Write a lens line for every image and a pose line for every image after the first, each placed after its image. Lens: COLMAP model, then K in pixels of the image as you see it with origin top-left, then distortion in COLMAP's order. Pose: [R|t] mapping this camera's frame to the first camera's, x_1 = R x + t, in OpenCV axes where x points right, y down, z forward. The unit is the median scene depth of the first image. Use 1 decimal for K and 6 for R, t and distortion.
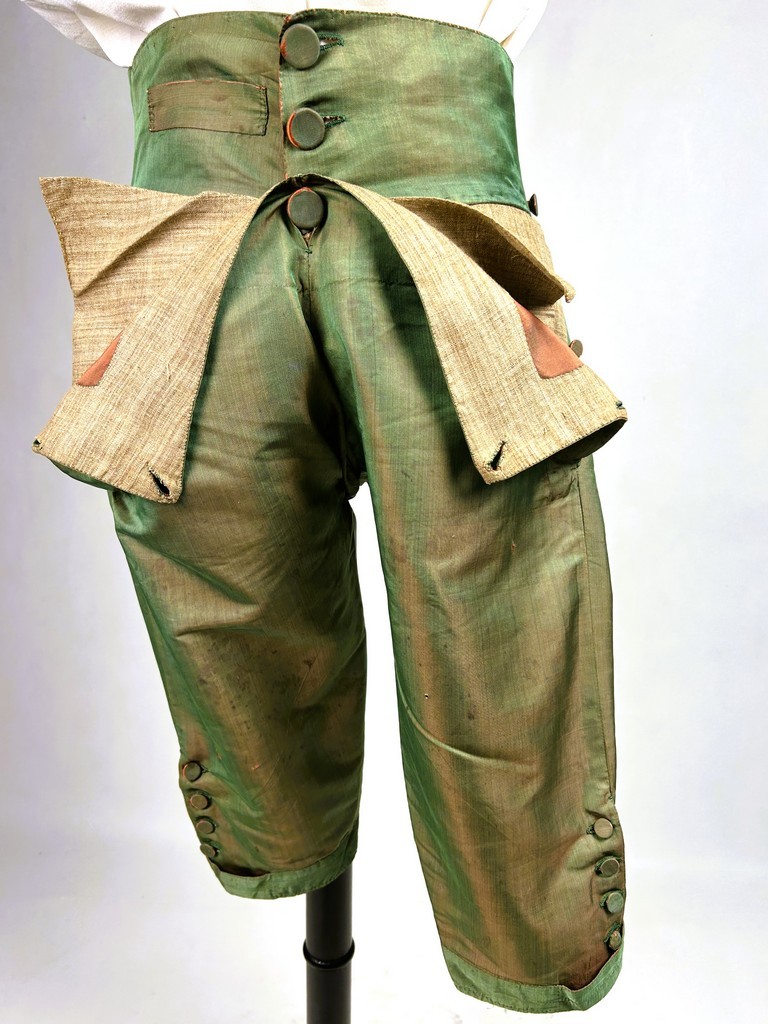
lens RADIAL K [[814.8, 0, 384.0], [0, 814.8, 512.0], [0, 0, 1]] dist [0.134628, -0.225476]
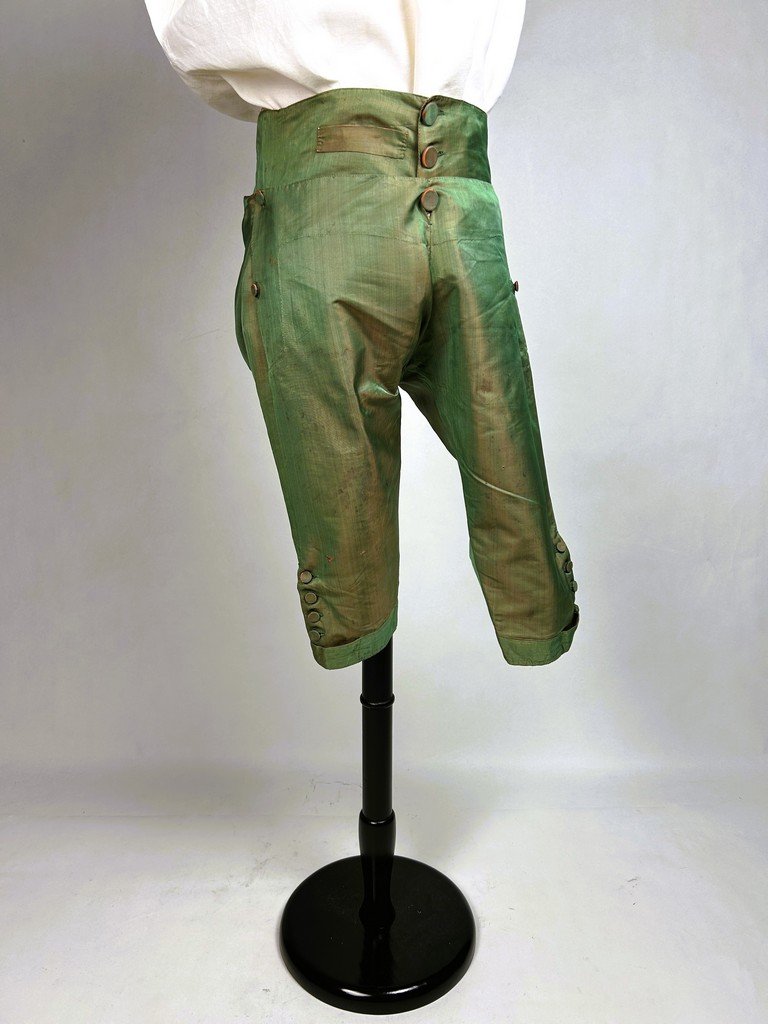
lens RADIAL K [[814.8, 0, 384.0], [0, 814.8, 512.0], [0, 0, 1]] dist [0.134628, -0.225476]
pose [[0.900700, -0.113311, 0.419405, -1.063072], [0.129417, 0.991539, -0.010047, 0.339390], [-0.414718, 0.063328, 0.907744, -0.606461]]
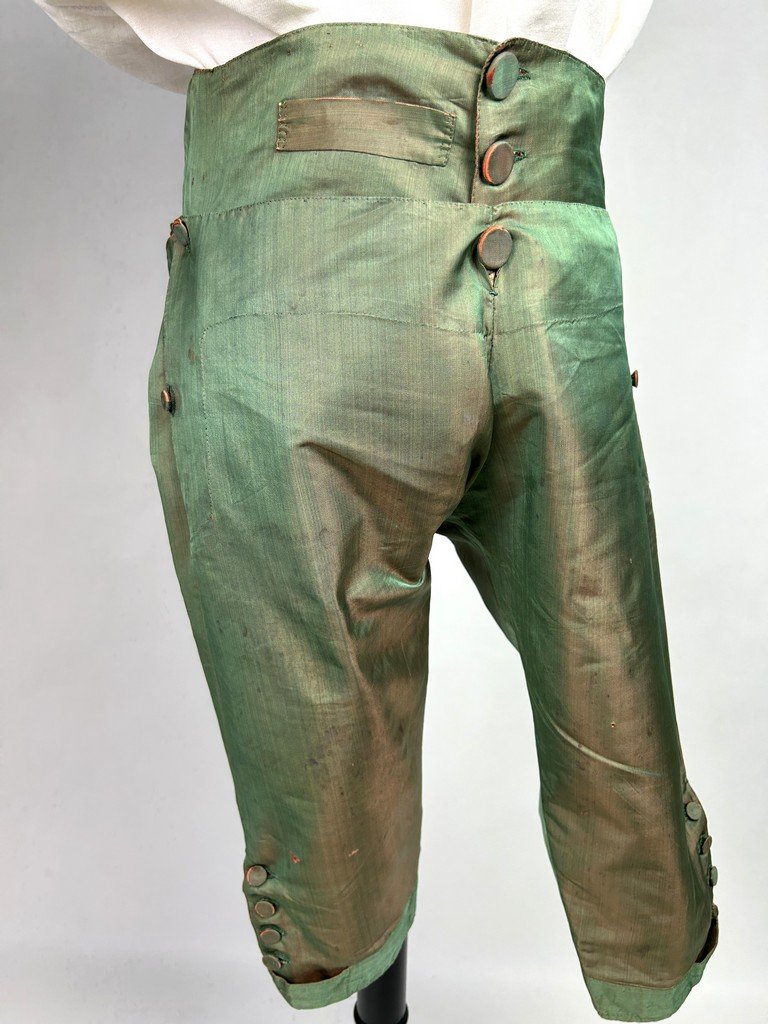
lens RADIAL K [[814.8, 0, 384.0], [0, 814.8, 512.0], [0, 0, 1]] dist [0.134628, -0.225476]
pose [[0.923470, -0.089038, 0.373196, -0.597512], [0.097348, 0.995244, -0.003439, -0.078193], [-0.371115, 0.039506, 0.927746, 0.194202]]
